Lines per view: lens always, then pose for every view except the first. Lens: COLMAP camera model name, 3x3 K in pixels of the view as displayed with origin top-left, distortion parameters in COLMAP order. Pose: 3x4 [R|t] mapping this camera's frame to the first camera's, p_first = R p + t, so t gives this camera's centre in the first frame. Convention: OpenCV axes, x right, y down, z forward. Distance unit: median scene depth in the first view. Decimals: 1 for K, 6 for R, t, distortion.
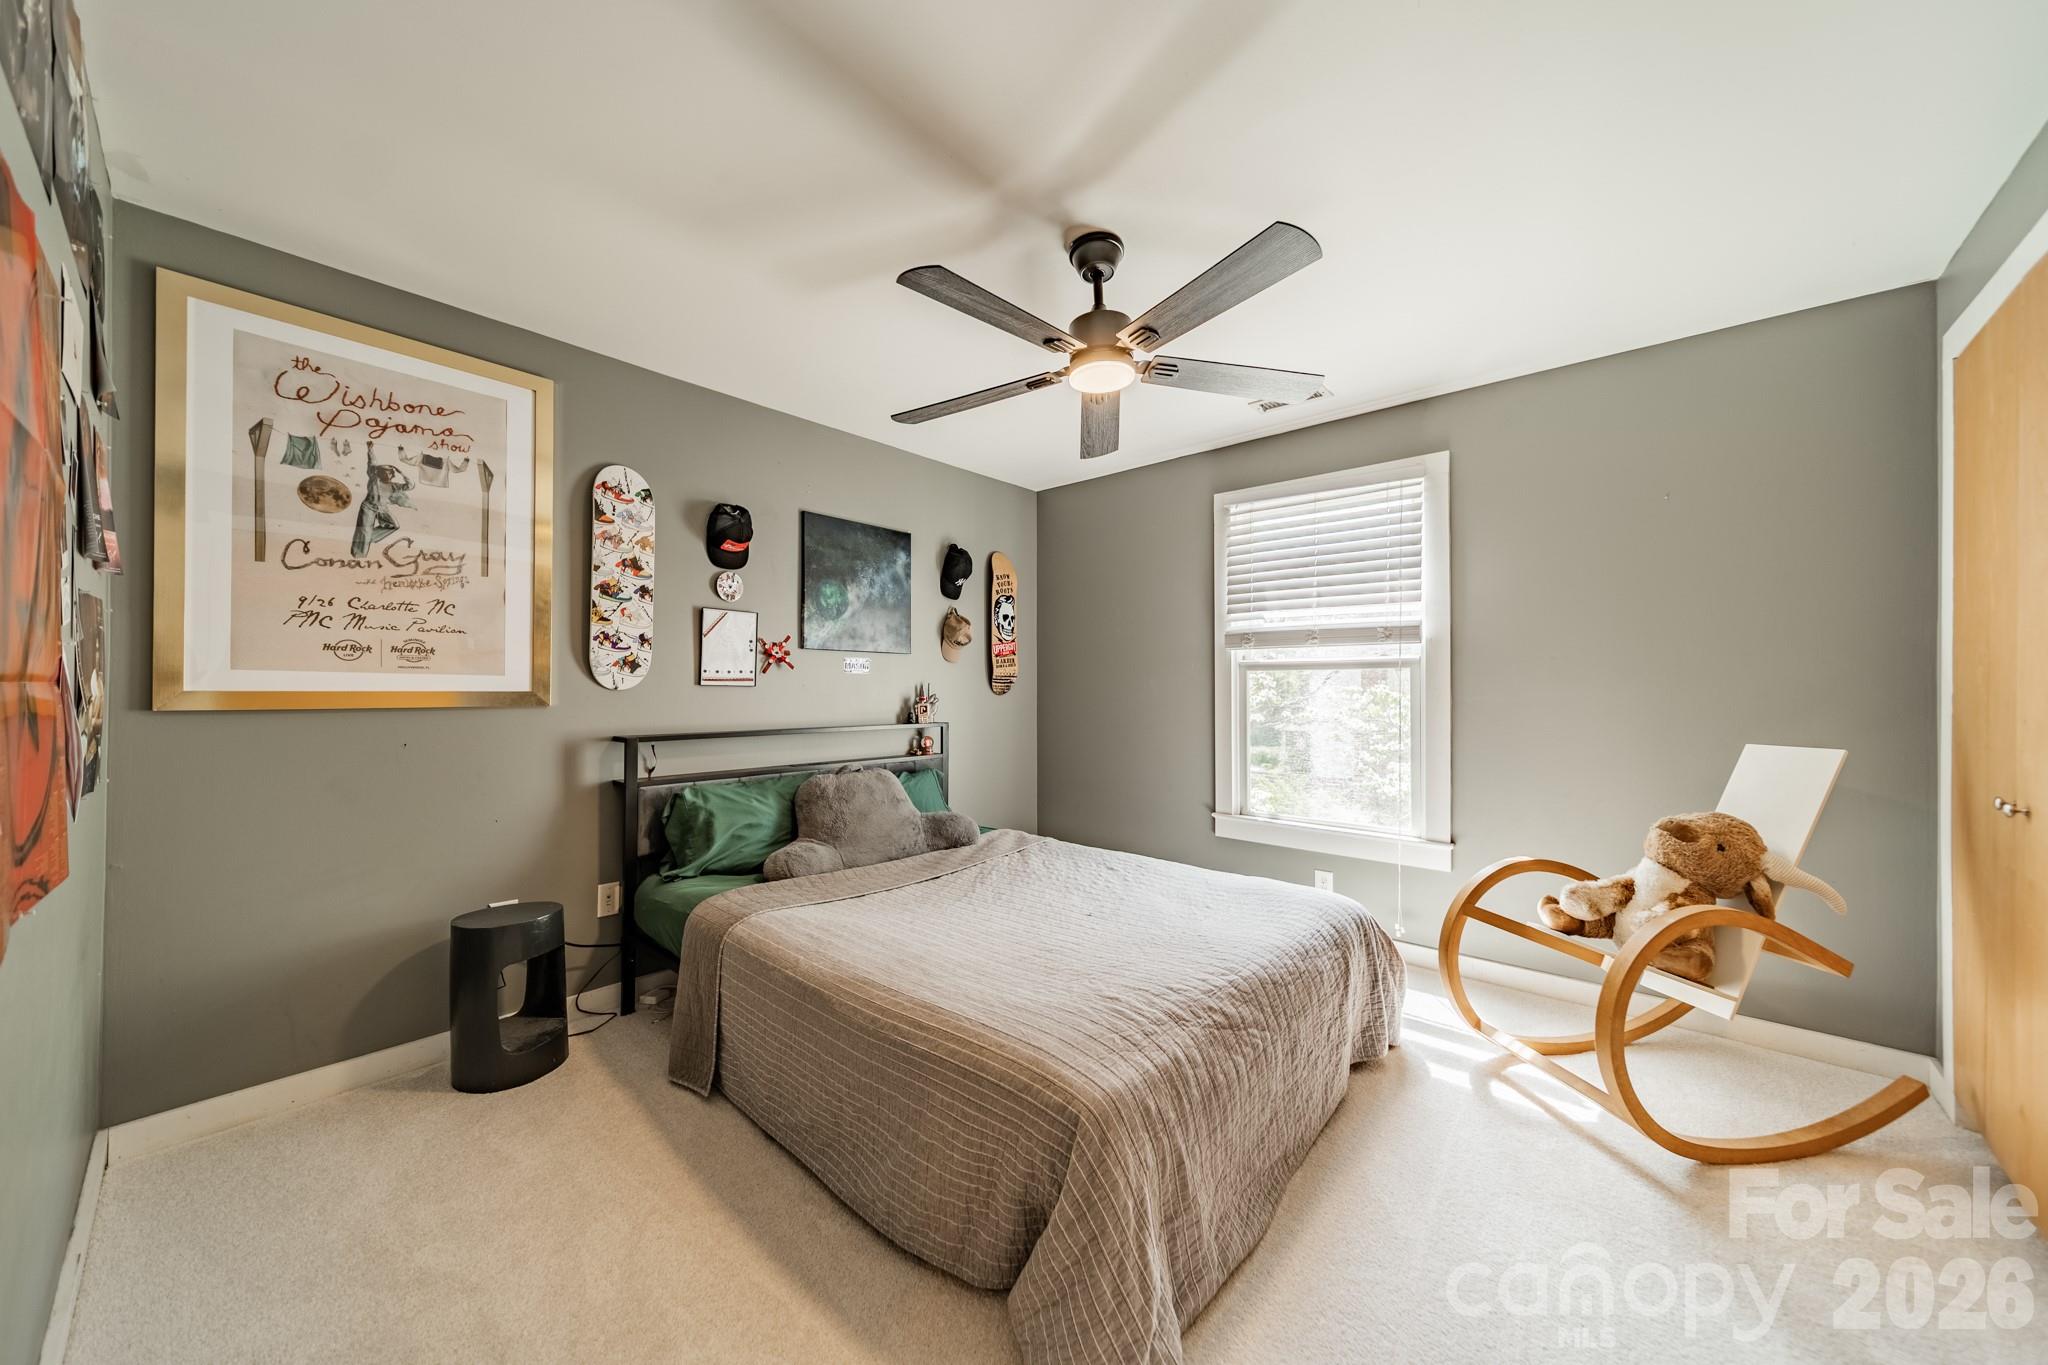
lens RADIAL K [[719.1, 0, 1022.7], [0, 719.1, 684.5], [0, 0, 1]] dist [0.000426, 0.000215]
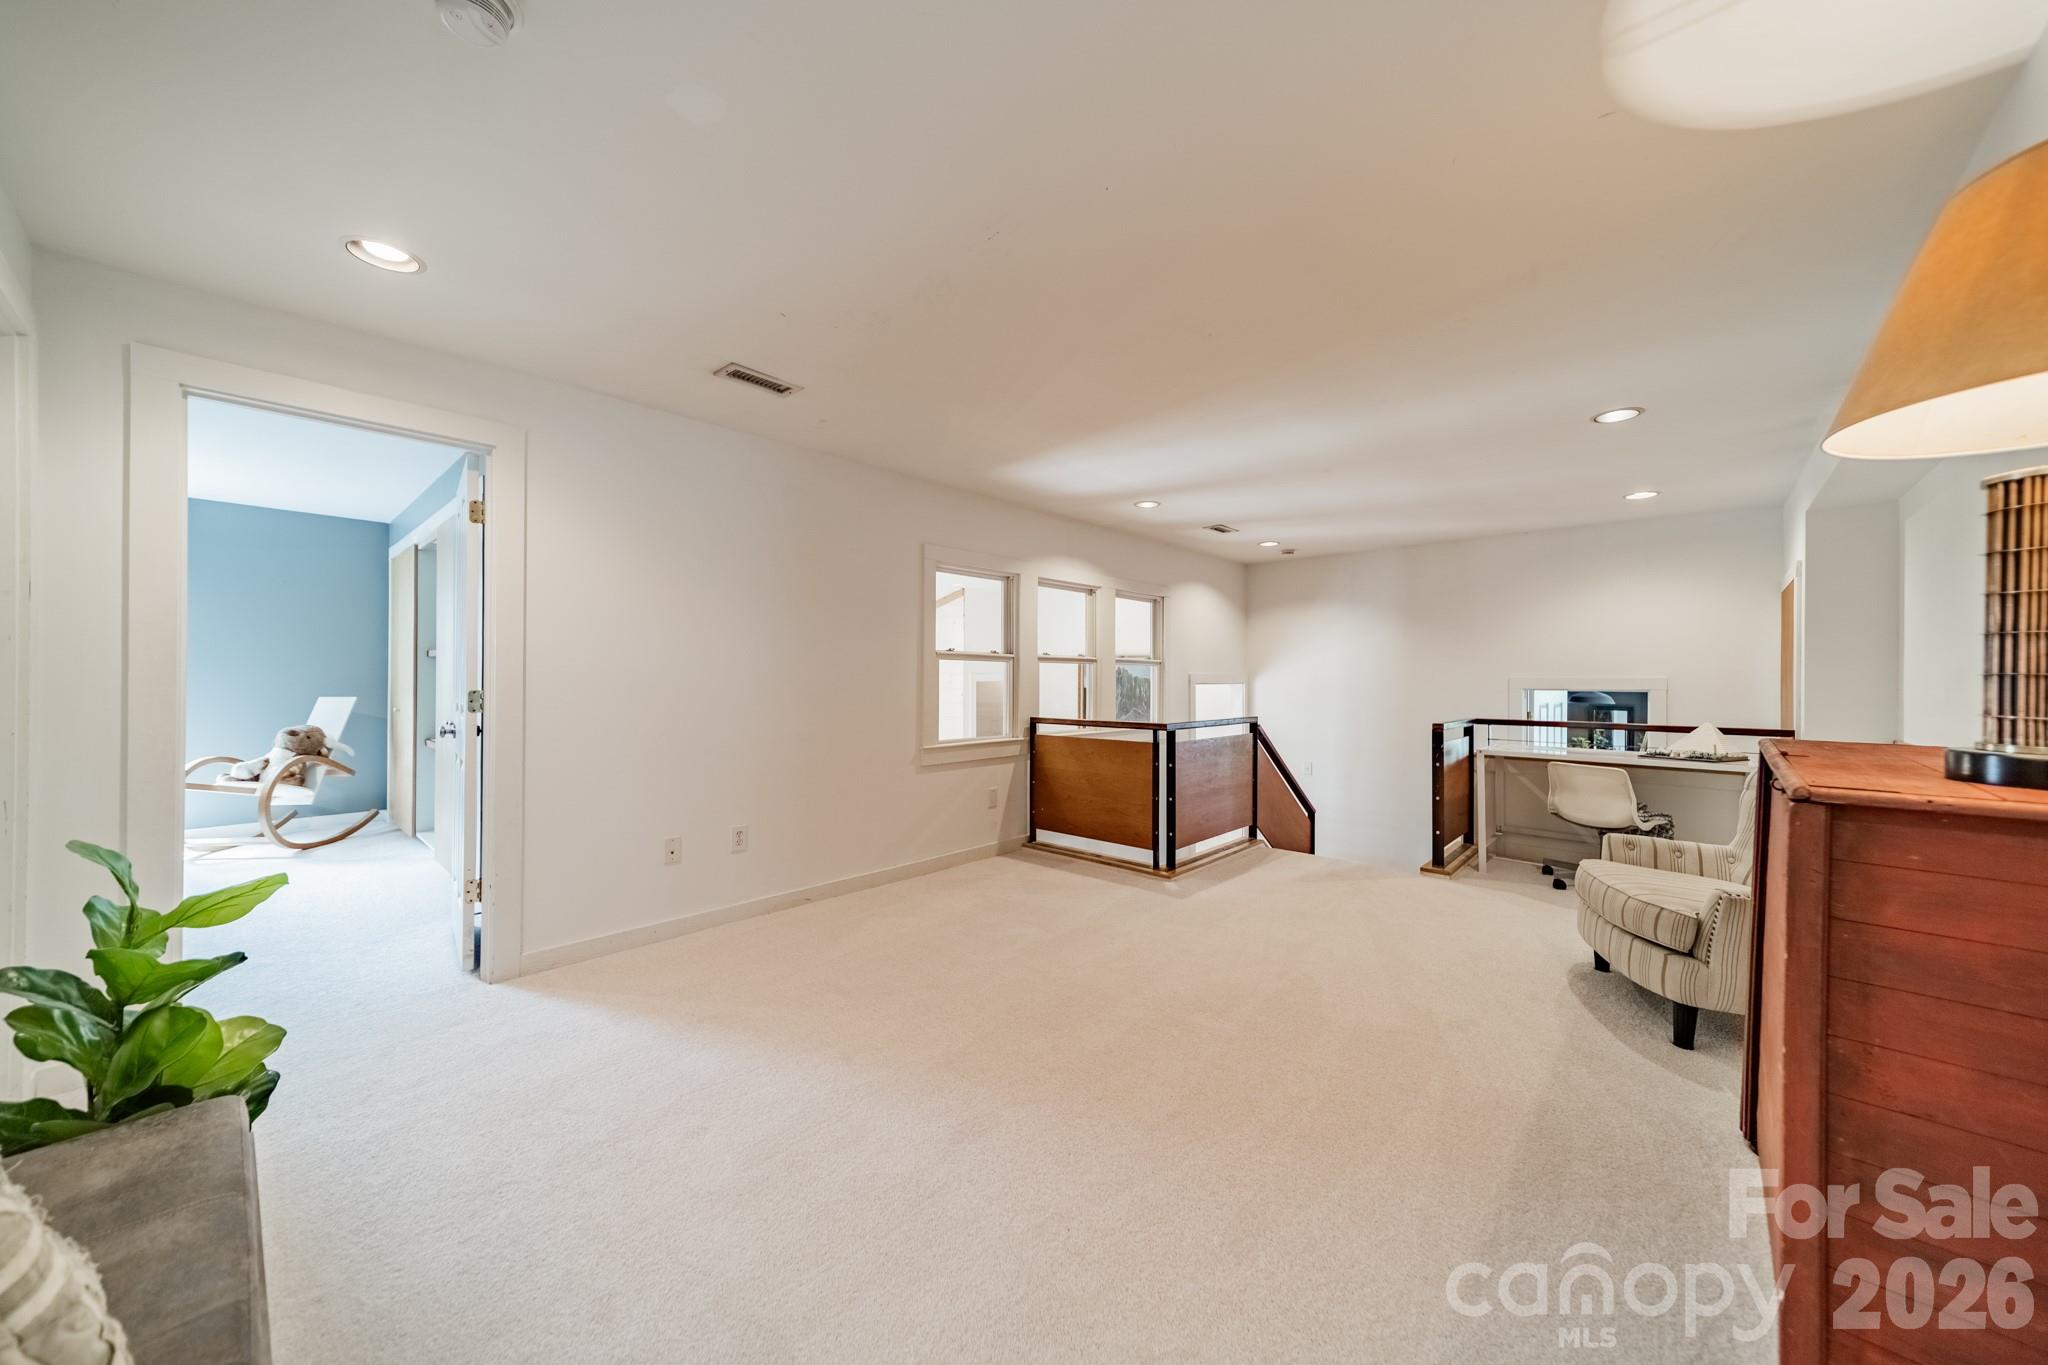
lens RADIAL K [[719.1, 0, 1022.9], [0, 719.1, 681.9], [0, 0, 1]] dist [0.000426, 0.000215]
pose [[0.010568, 0.000907, 0.999944, -1.530335], [-0.015893, 0.999873, -0.000739, -0.006115], [-0.999818, -0.015884, 0.010581, -1.531985]]
